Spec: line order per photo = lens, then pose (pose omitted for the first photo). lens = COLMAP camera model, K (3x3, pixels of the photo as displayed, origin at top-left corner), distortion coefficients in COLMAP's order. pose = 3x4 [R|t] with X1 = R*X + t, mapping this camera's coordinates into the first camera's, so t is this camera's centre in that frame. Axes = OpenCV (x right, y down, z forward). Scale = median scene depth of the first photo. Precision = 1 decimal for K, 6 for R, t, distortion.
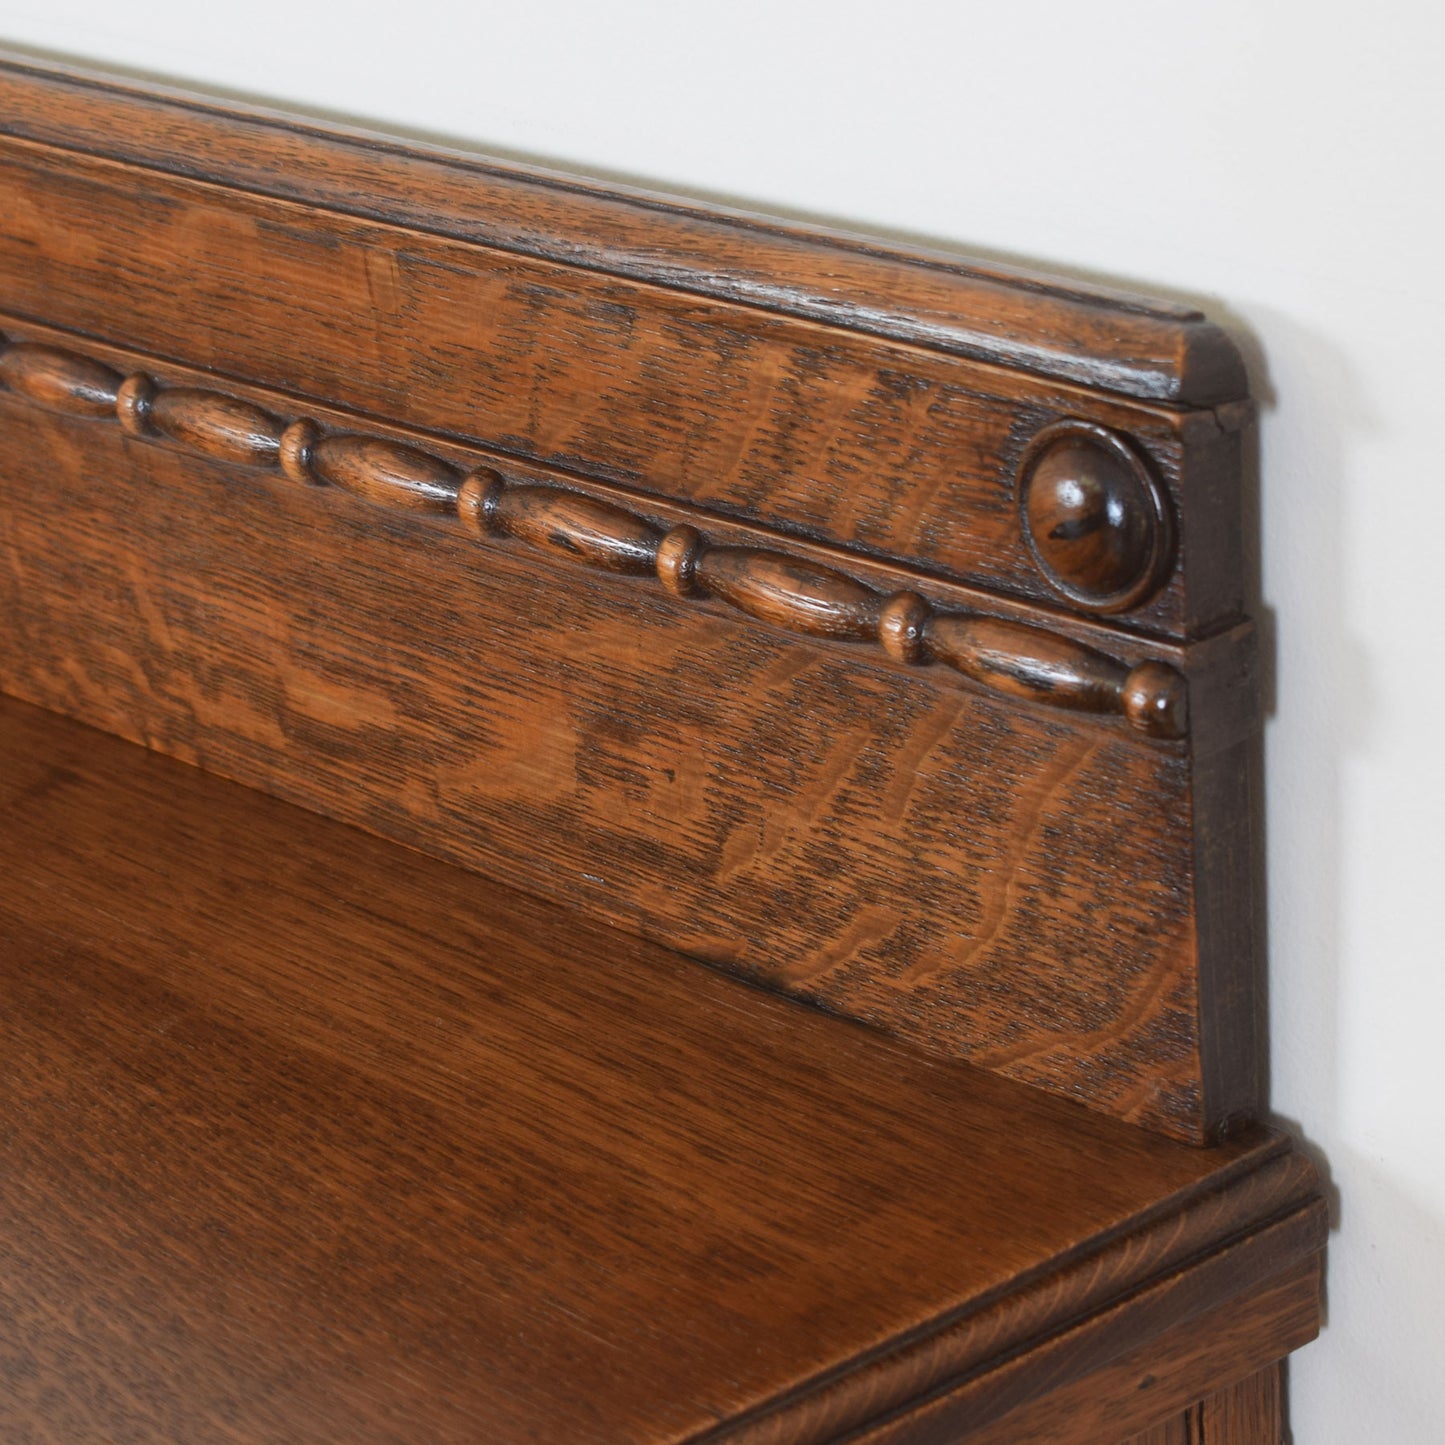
lens RADIAL K [[4669.2, 0, 722.5], [0, 4669.2, 722.5], [0, 0, 1]] dist [-0.028710, 0.367257]
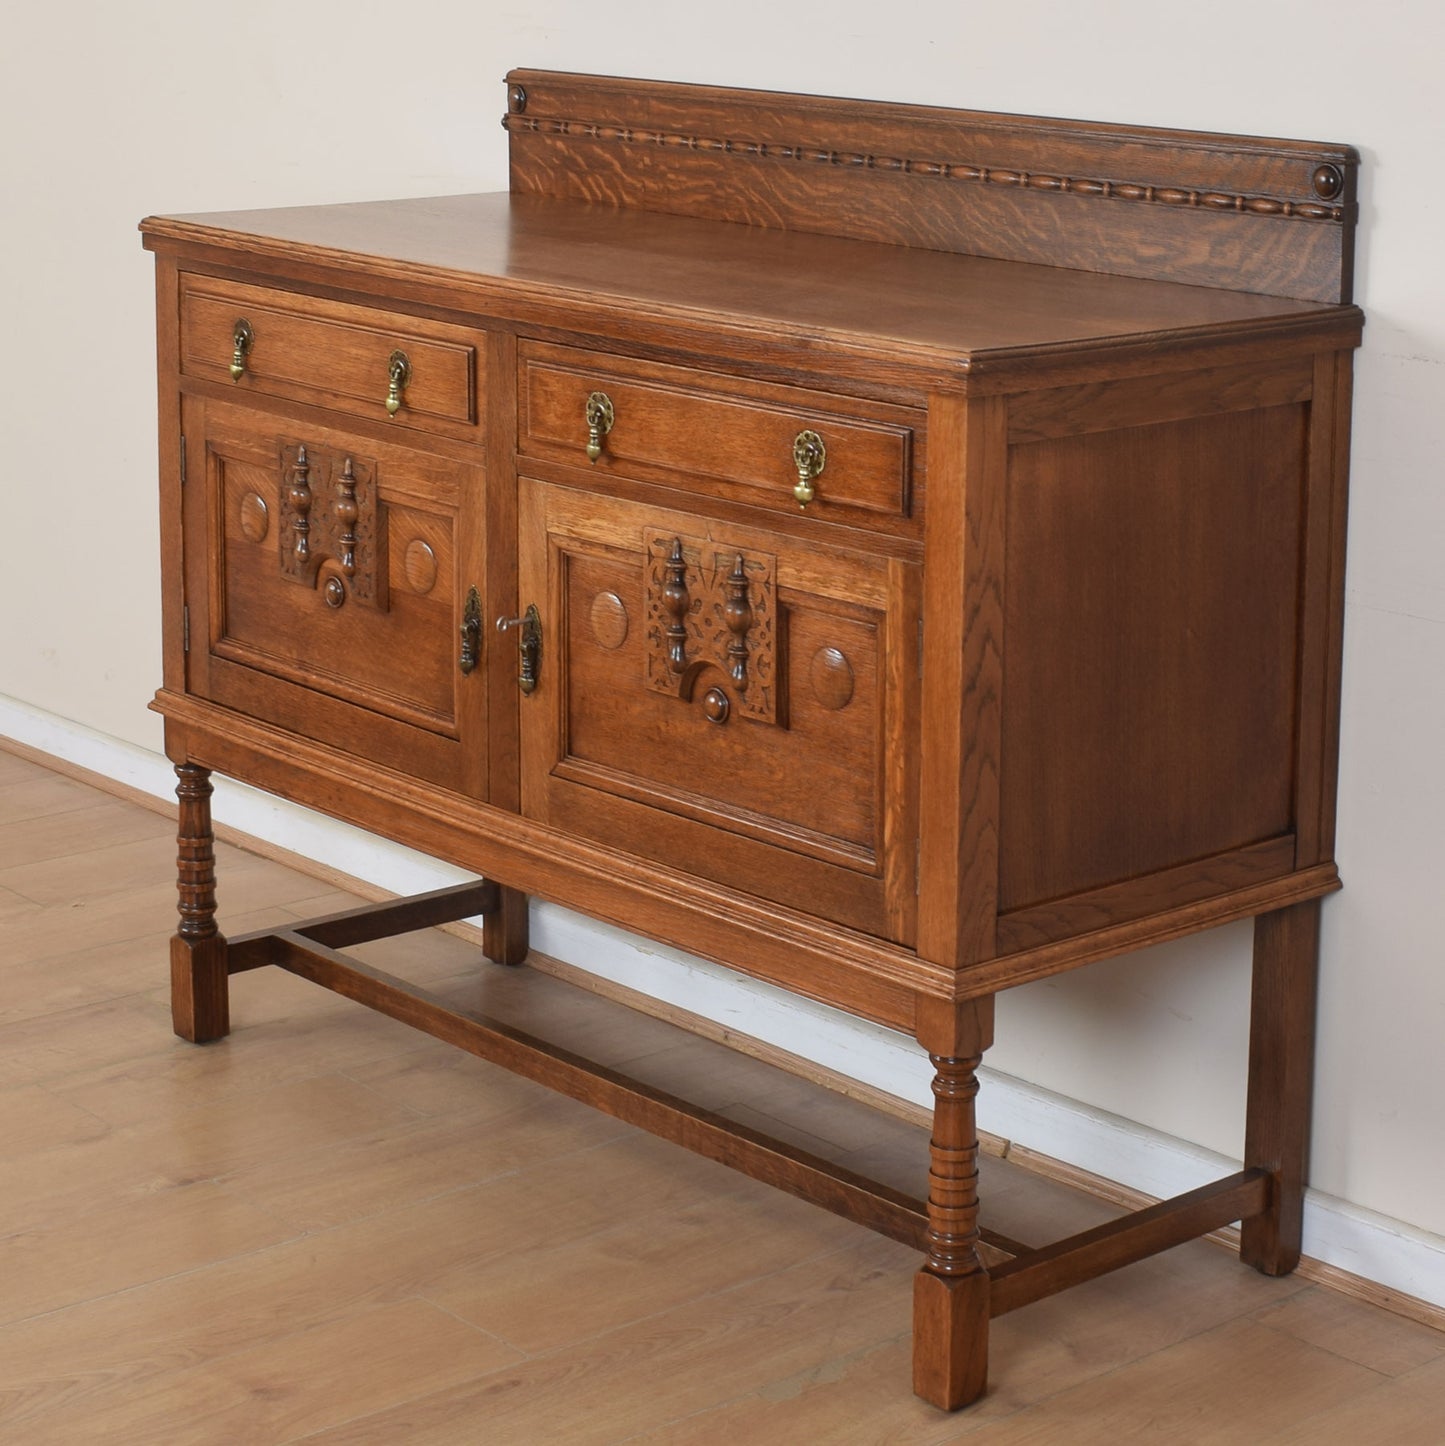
lens RADIAL K [[3342.5, 0, 944.0], [0, 3342.5, 514.0], [0, 0, 1]] dist [-0.039519, -0.255900]
pose [[0.997136, 0.064677, 0.039194, -0.443501], [-0.057483, 0.984963, -0.162923, 0.895341], [-0.049142, 0.160204, 0.985860, -2.478546]]
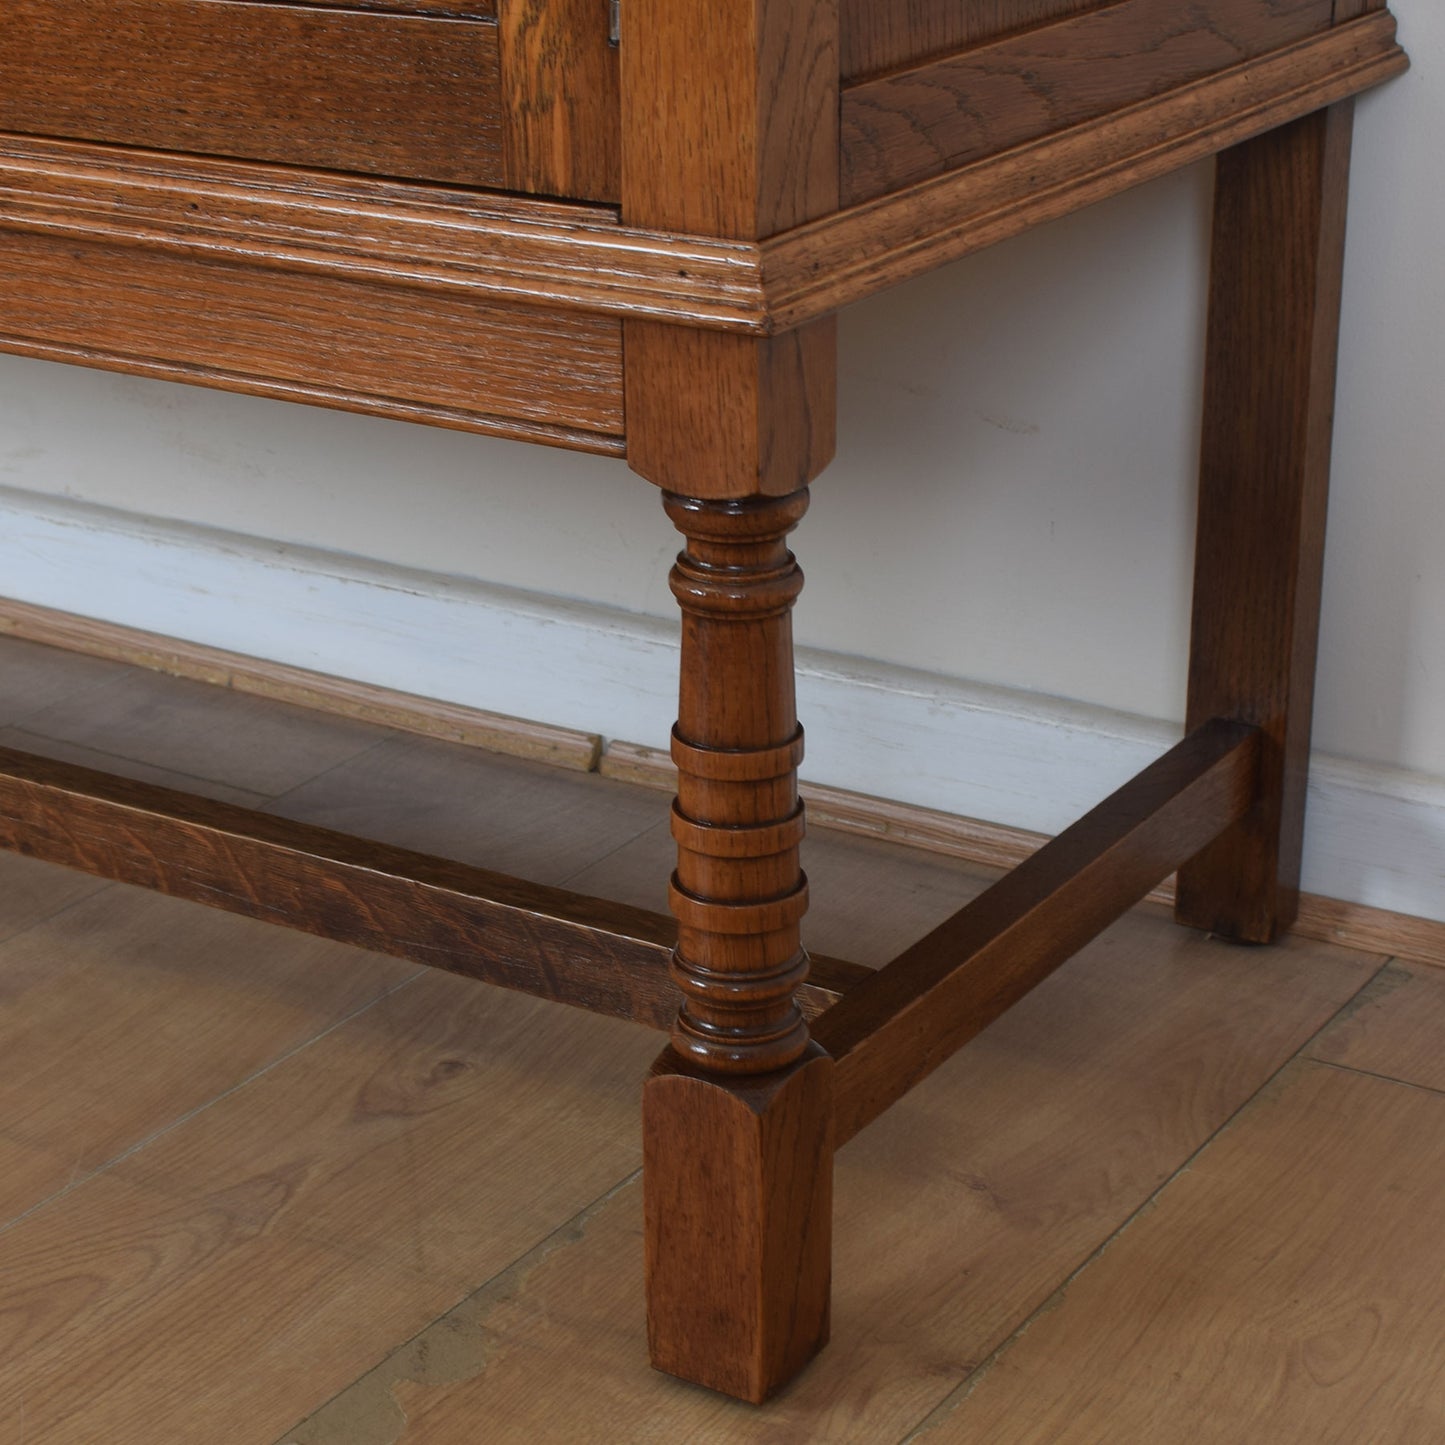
lens RADIAL K [[3340.1, 0, 725.3], [0, 3340.1, 837.6], [0, 0, 1]] dist [-0.039519, -0.255900]
pose [[0.960751, -0.064724, 0.269757, -0.604236], [0.052060, 0.997191, 0.053844, 0.942221], [-0.272484, -0.037687, 0.961422, -0.299826]]
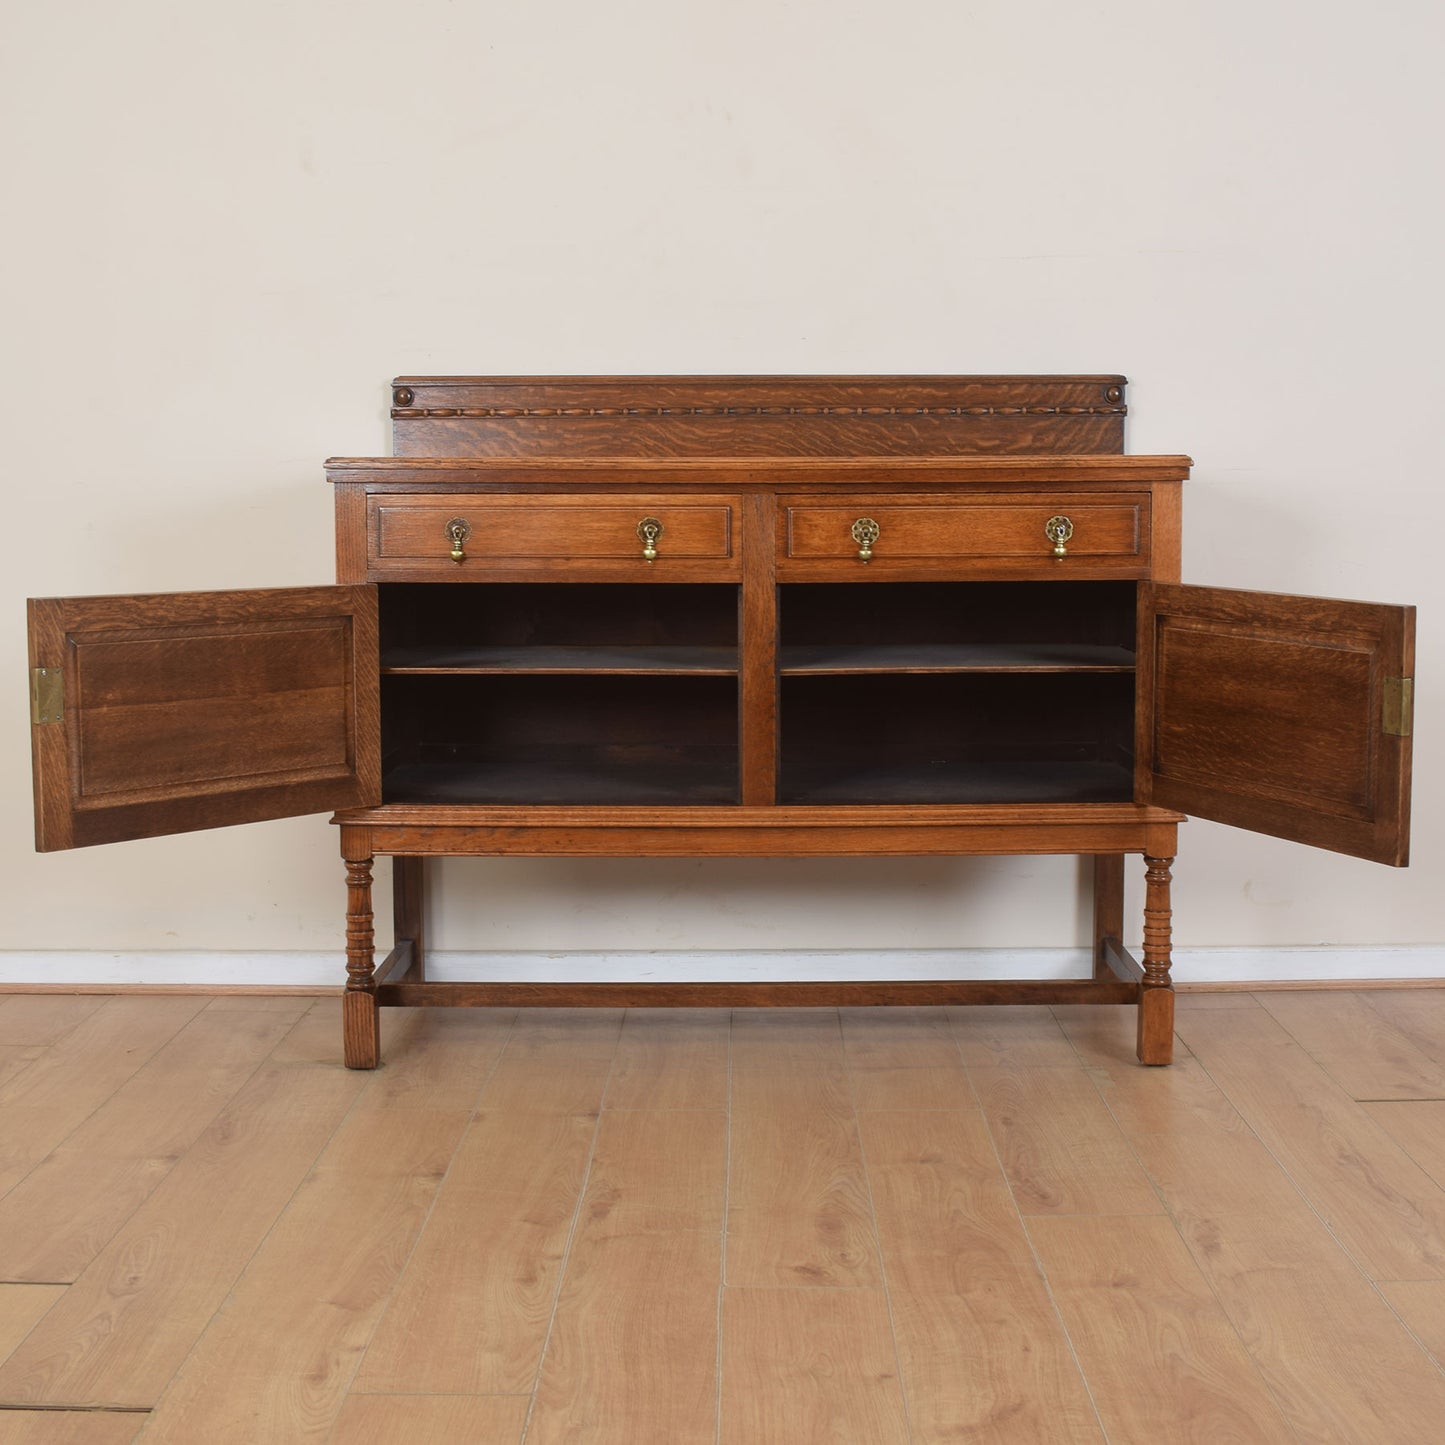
lens RADIAL K [[2027.2, 0, 749.9], [0, 2027.2, 664.3], [0, 0, 1]] dist [-0.077472, -0.016890]
pose [[0.673432, -0.013723, 0.739122, -3.381949], [0.225401, 0.956030, -0.187618, 1.060976], [-0.704048, 0.292946, 0.646914, -1.034841]]
